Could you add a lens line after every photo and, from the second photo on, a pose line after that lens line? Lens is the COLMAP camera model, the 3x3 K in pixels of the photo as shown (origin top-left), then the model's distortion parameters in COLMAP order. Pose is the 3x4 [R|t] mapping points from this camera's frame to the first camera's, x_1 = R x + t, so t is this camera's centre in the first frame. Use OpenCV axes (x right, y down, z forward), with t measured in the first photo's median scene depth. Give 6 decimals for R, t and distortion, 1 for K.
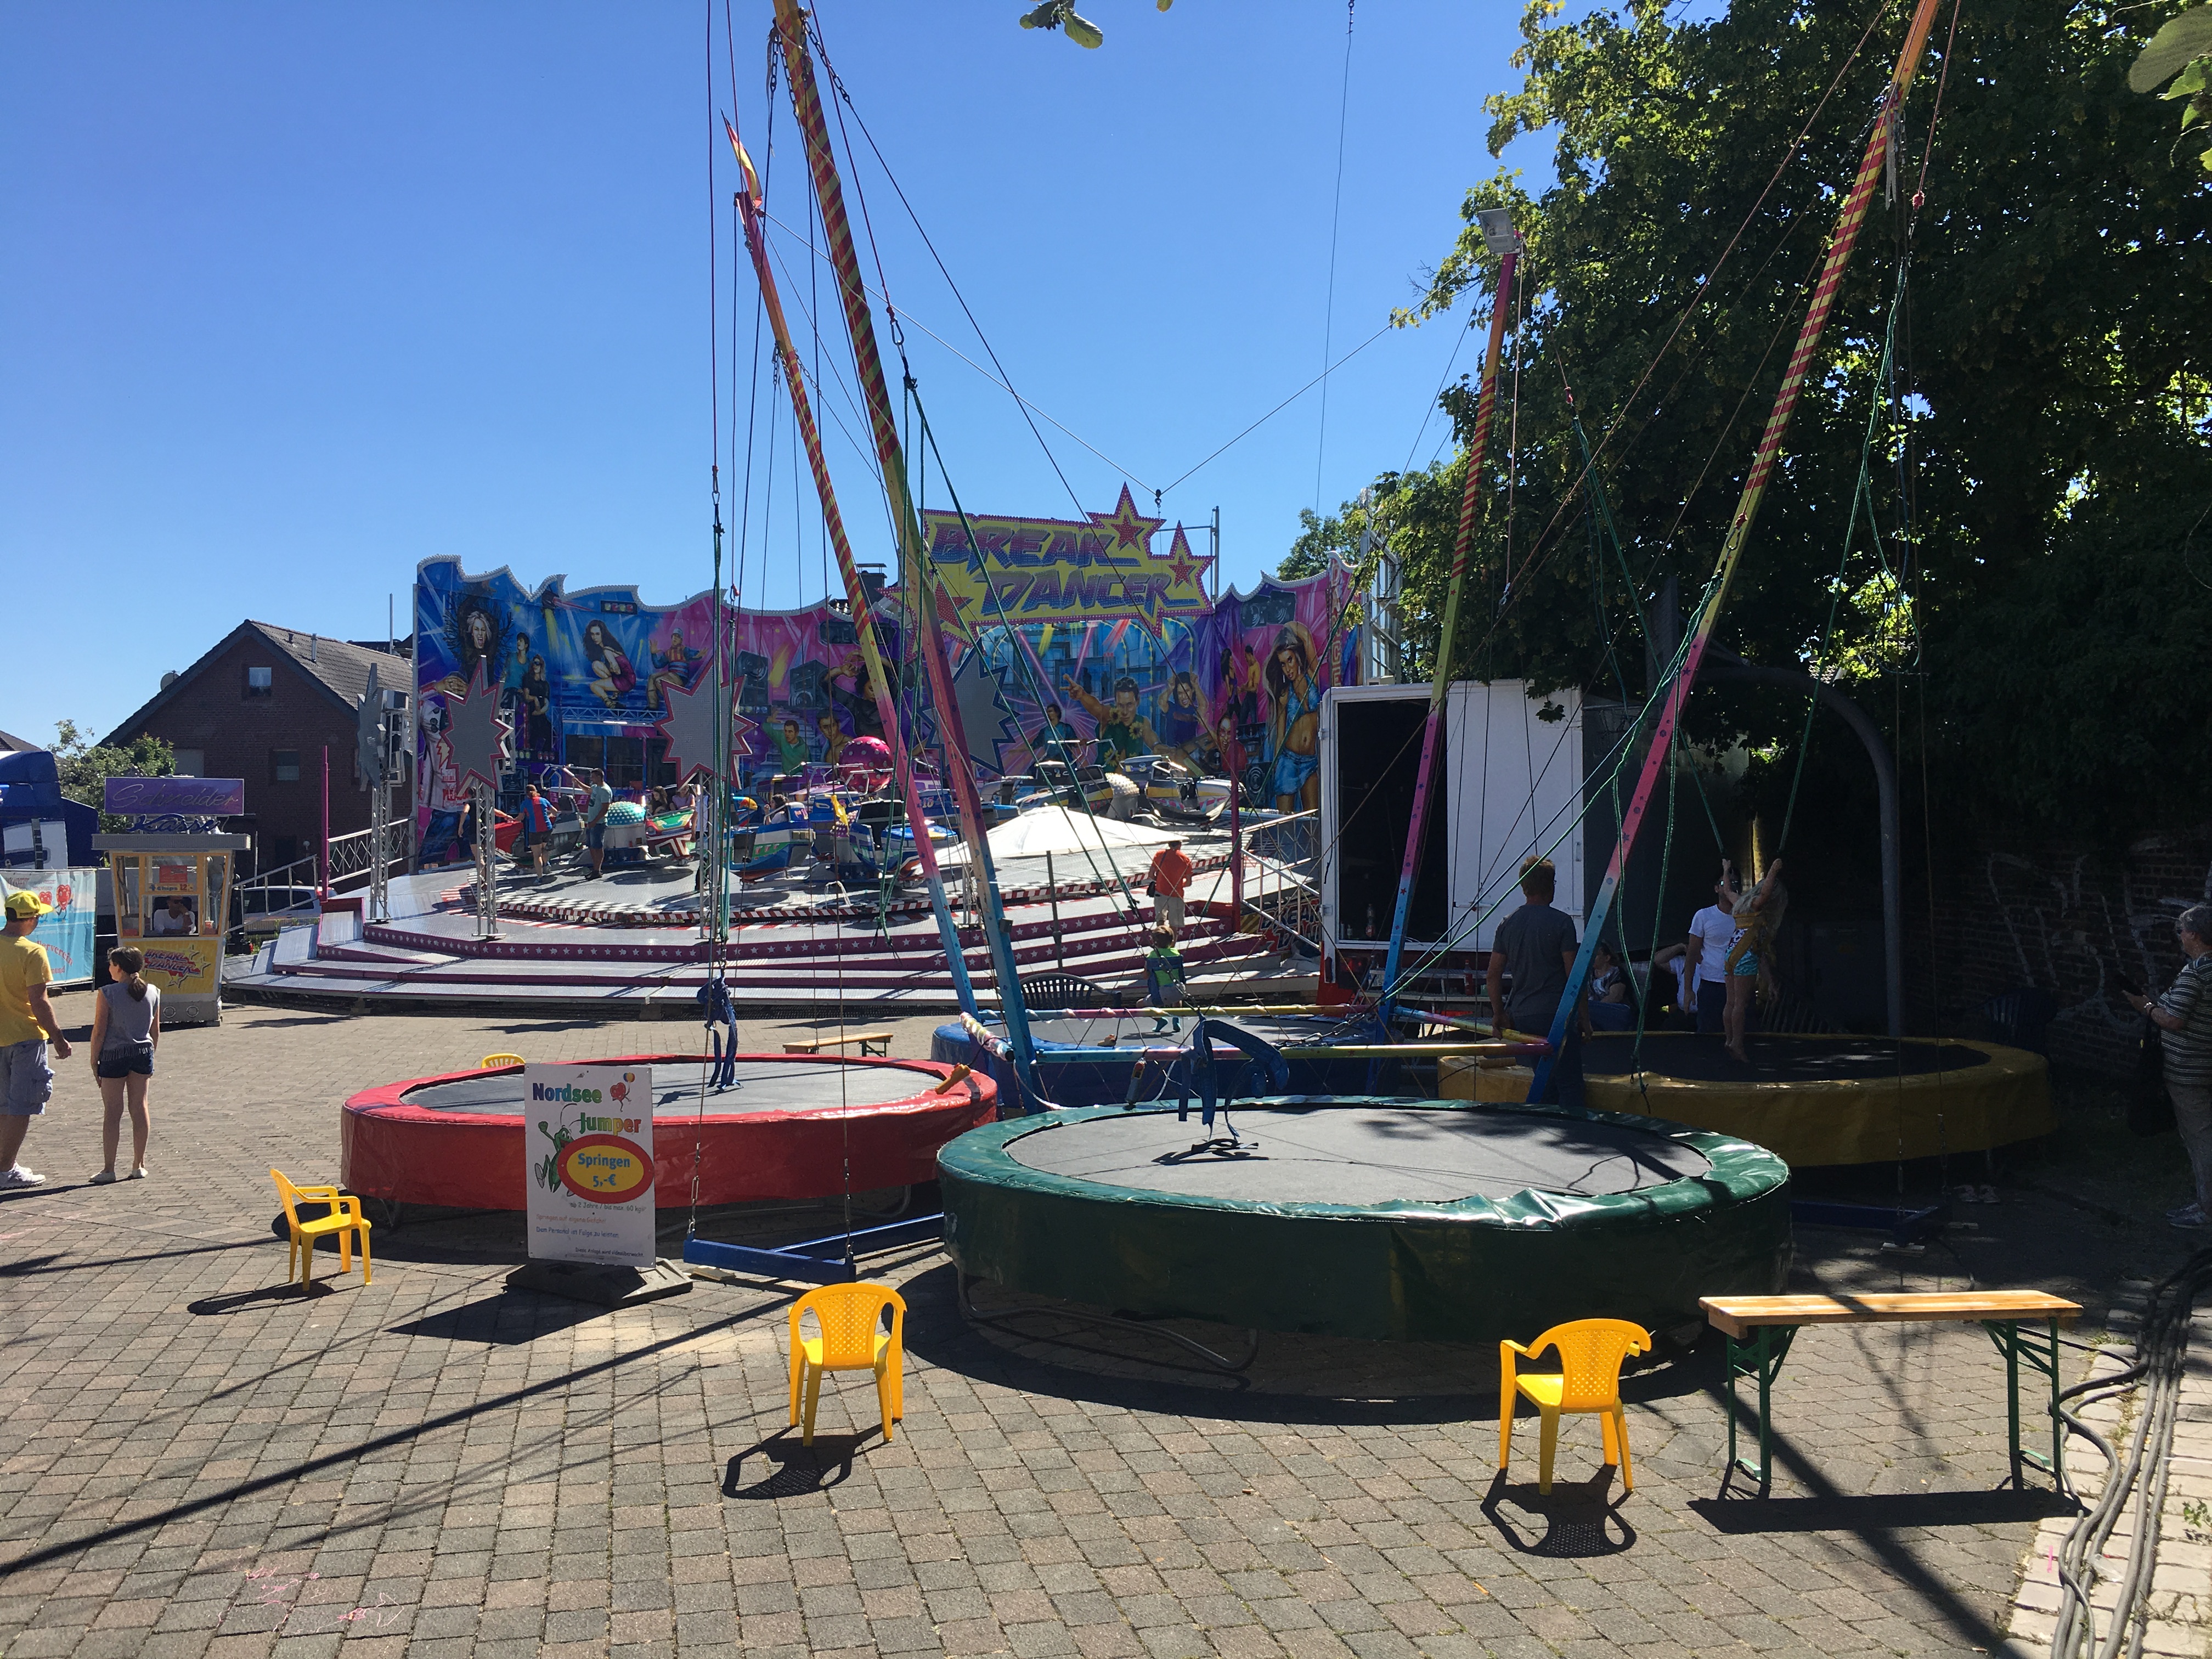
lens RADIAL K [[1883.2, 0, 1108.1], [0, 1883.2, 828.8], [0, 0, 1]] dist [0.020023, 0.005159]
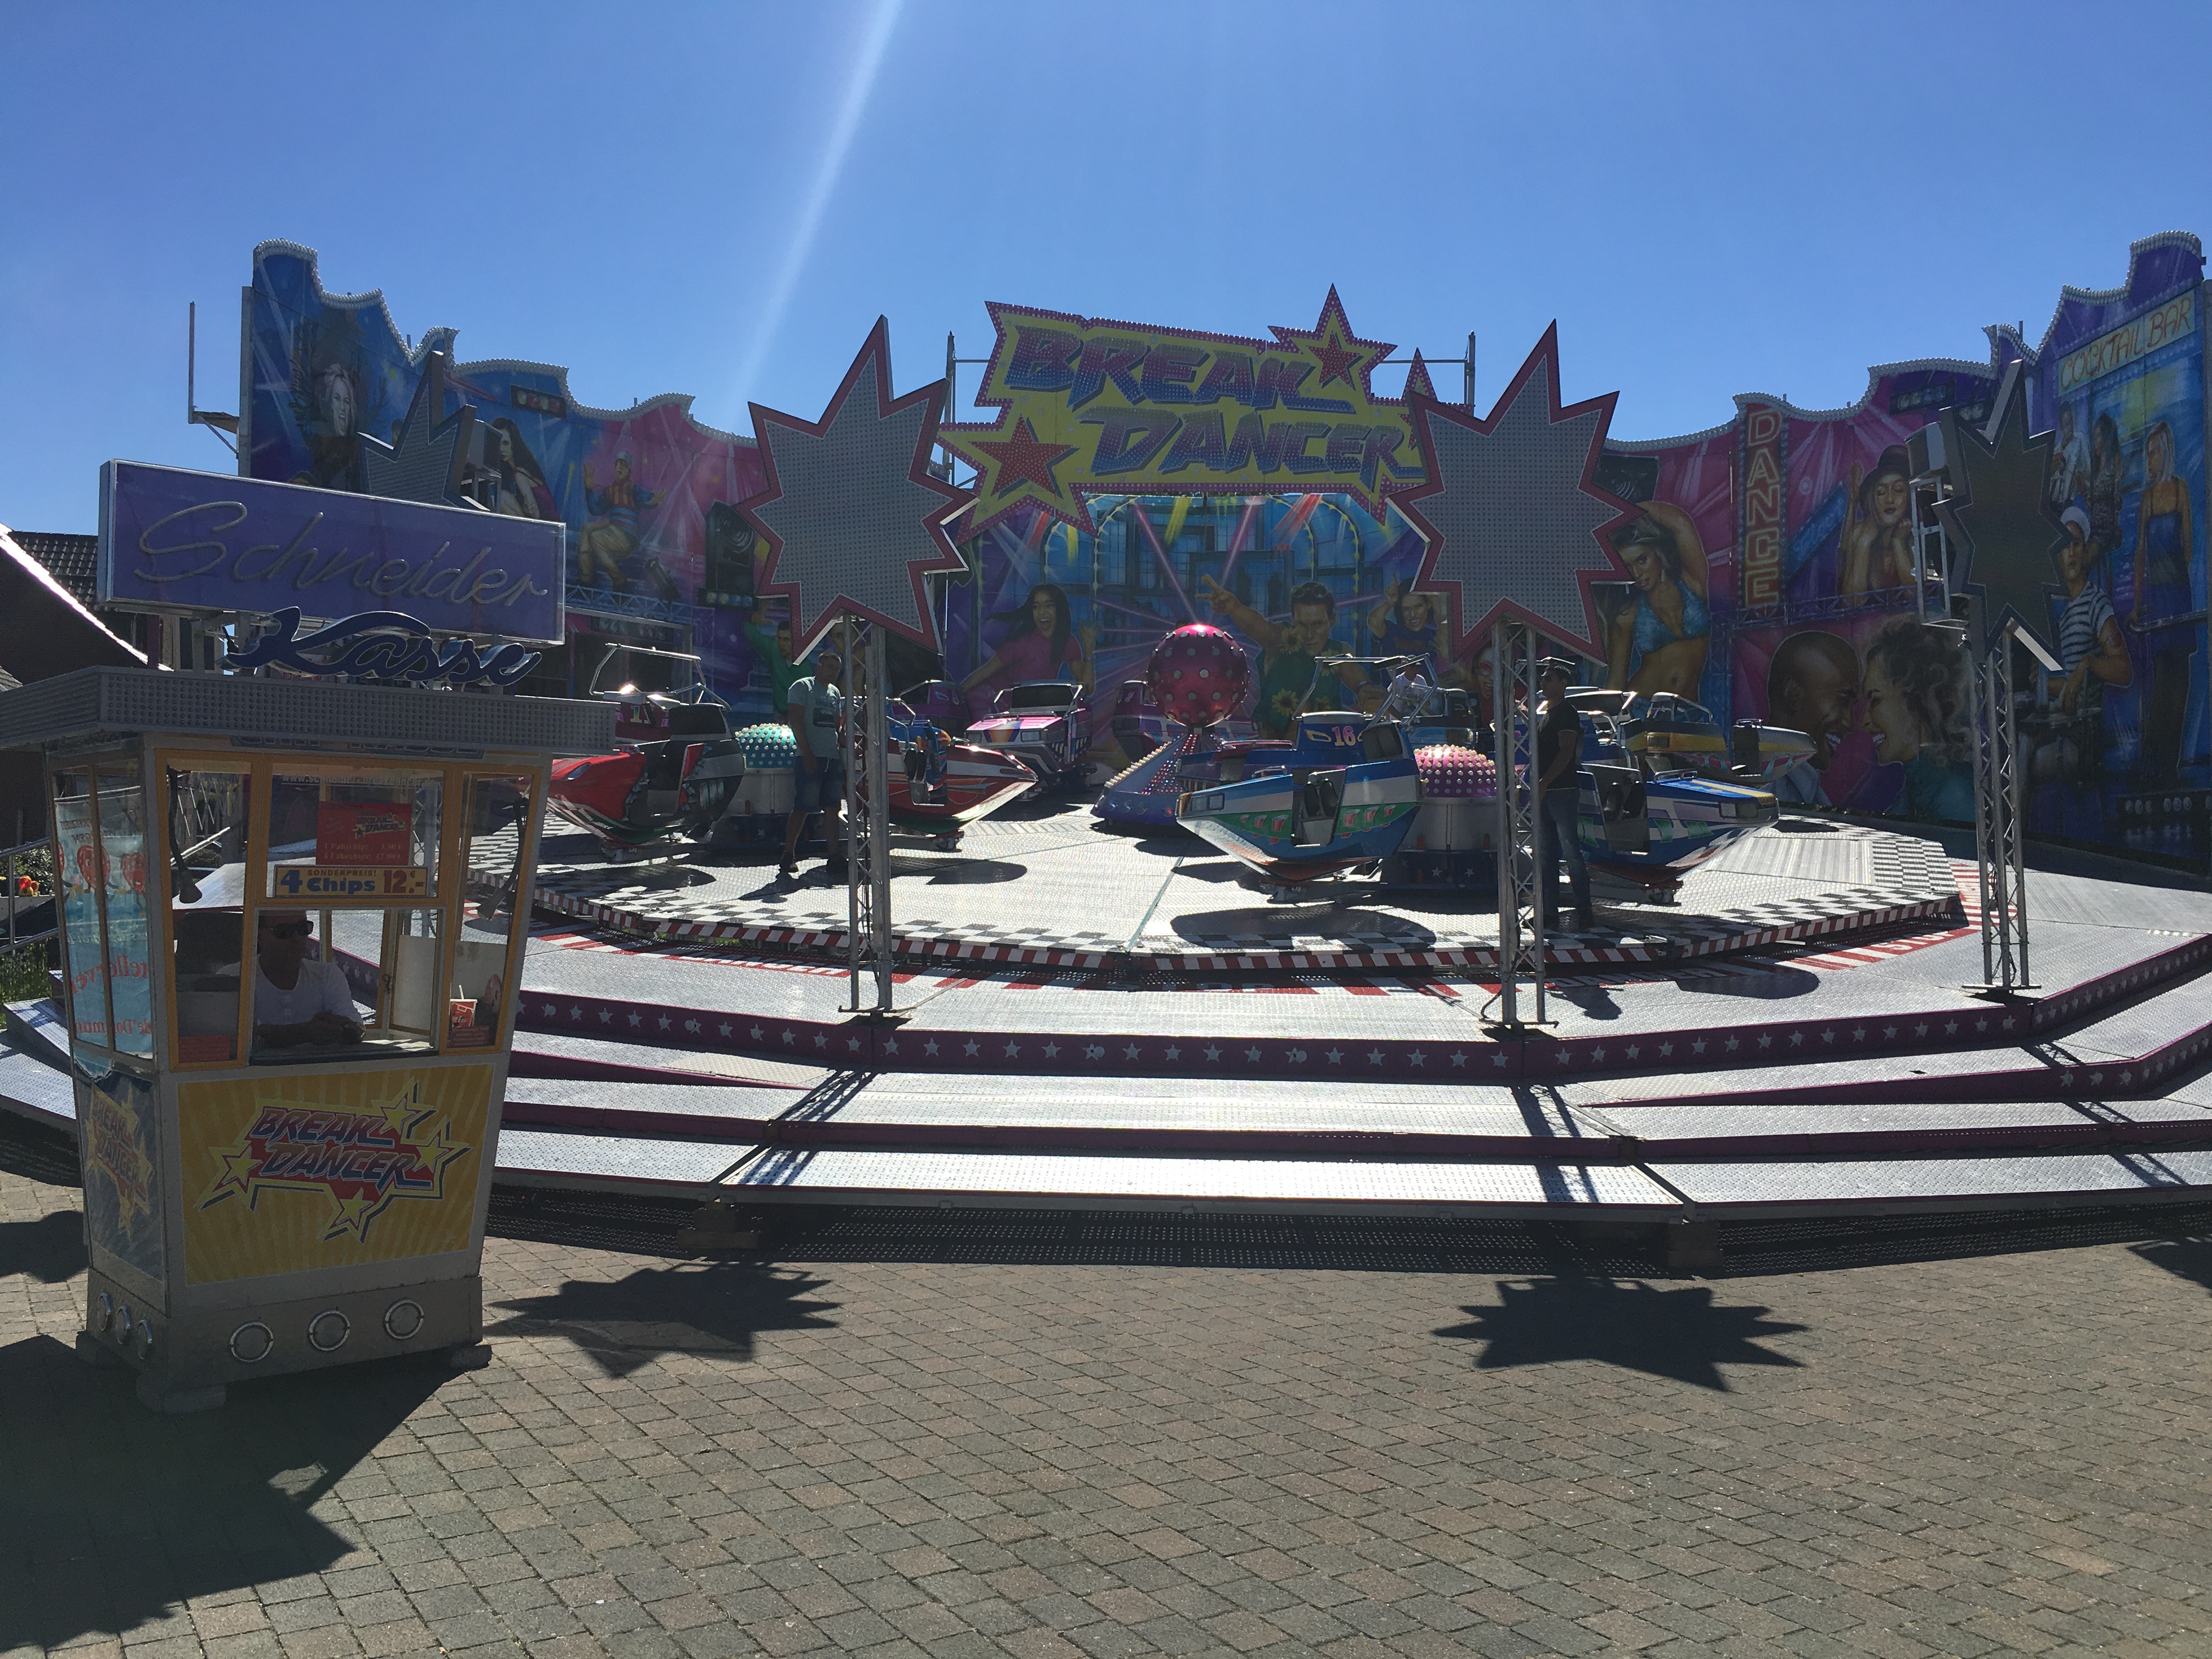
lens RADIAL K [[1883.2, 0, 1104.0], [0, 1883.2, 836.4], [0, 0, 1]] dist [0.020023, 0.005159]
pose [[0.949754, 0.019647, 0.312380, -0.267913], [-0.019561, 0.999803, -0.003411, 0.012883], [-0.312385, -0.002871, 0.949951, 0.394332]]
